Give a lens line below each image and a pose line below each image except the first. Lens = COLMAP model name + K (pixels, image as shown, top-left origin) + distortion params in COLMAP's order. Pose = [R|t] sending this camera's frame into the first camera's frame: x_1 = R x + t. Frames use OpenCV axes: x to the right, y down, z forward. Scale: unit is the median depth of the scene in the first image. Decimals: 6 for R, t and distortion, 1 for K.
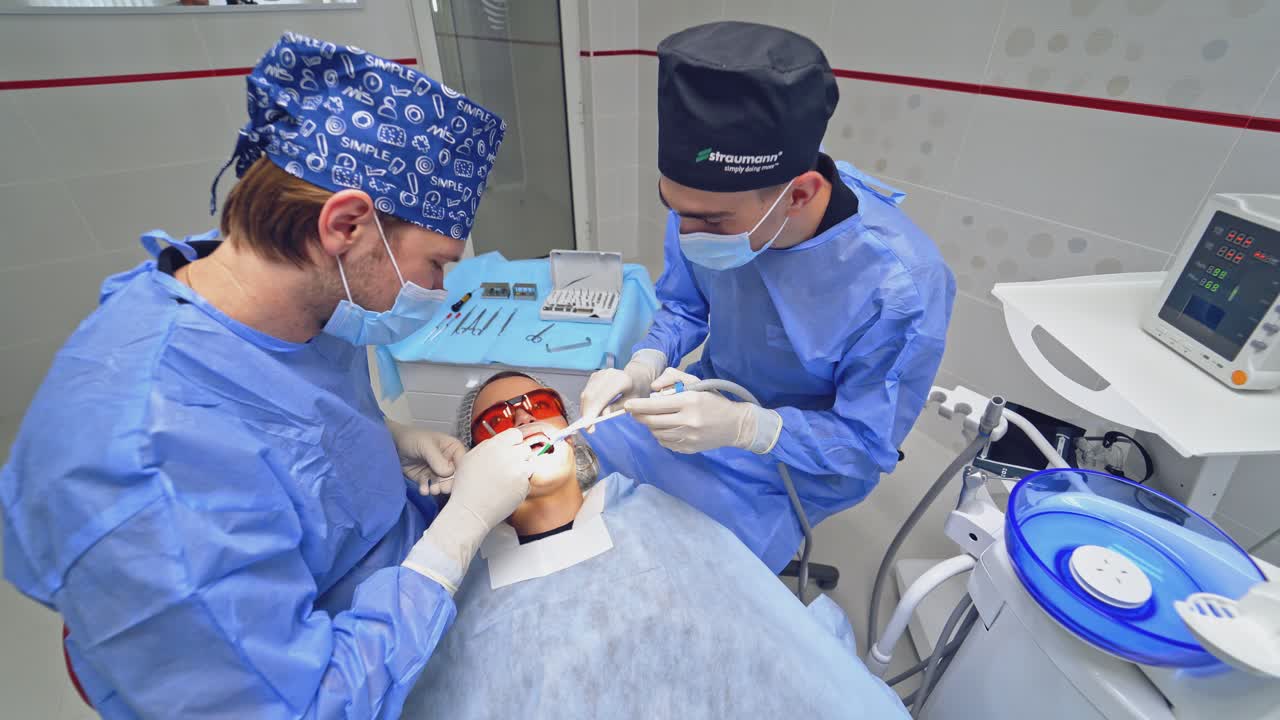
lens RADIAL K [[592.8, 0, 640.0], [0, 592.8, 360.0], [0, 0, 1]] dist [-0.021631, -0.000011]
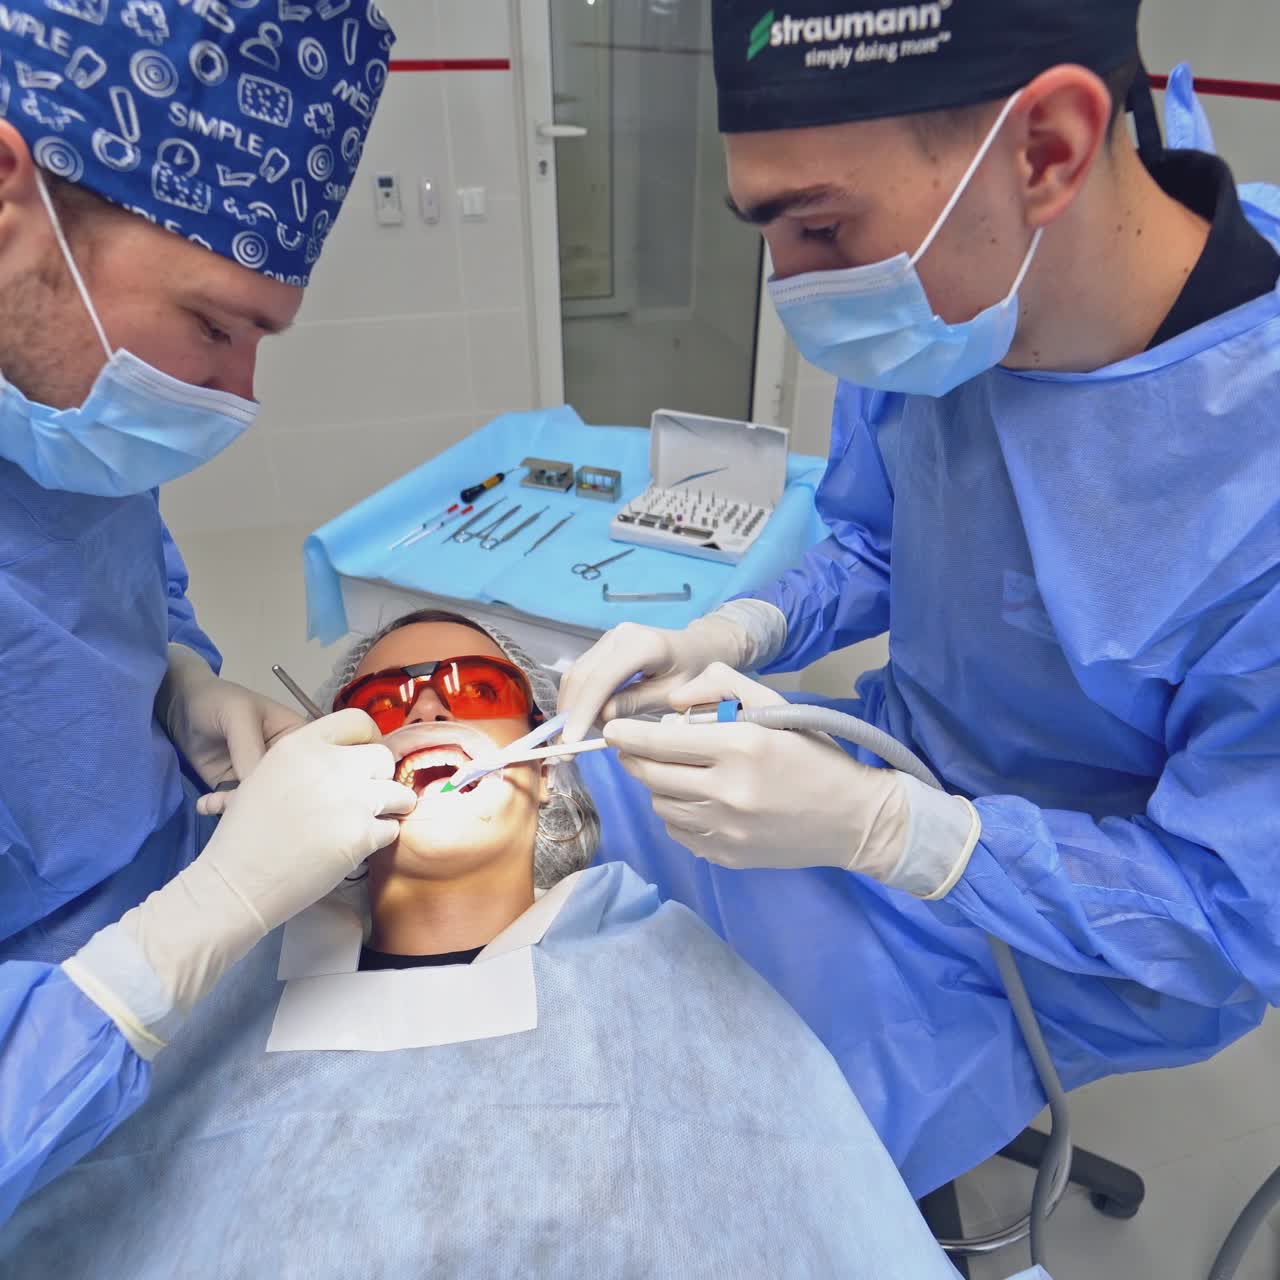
lens RADIAL K [[1016.3, 0, 640.0], [0, 1016.3, 640.0], [0, 0, 1]] dist [0.006337, -0.069016]
pose [[0.954985, 0.162038, -0.248490, 0.148636], [-0.165046, 0.986246, 0.008825, 0.011578], [0.246502, 0.032584, 0.968594, 0.247231]]
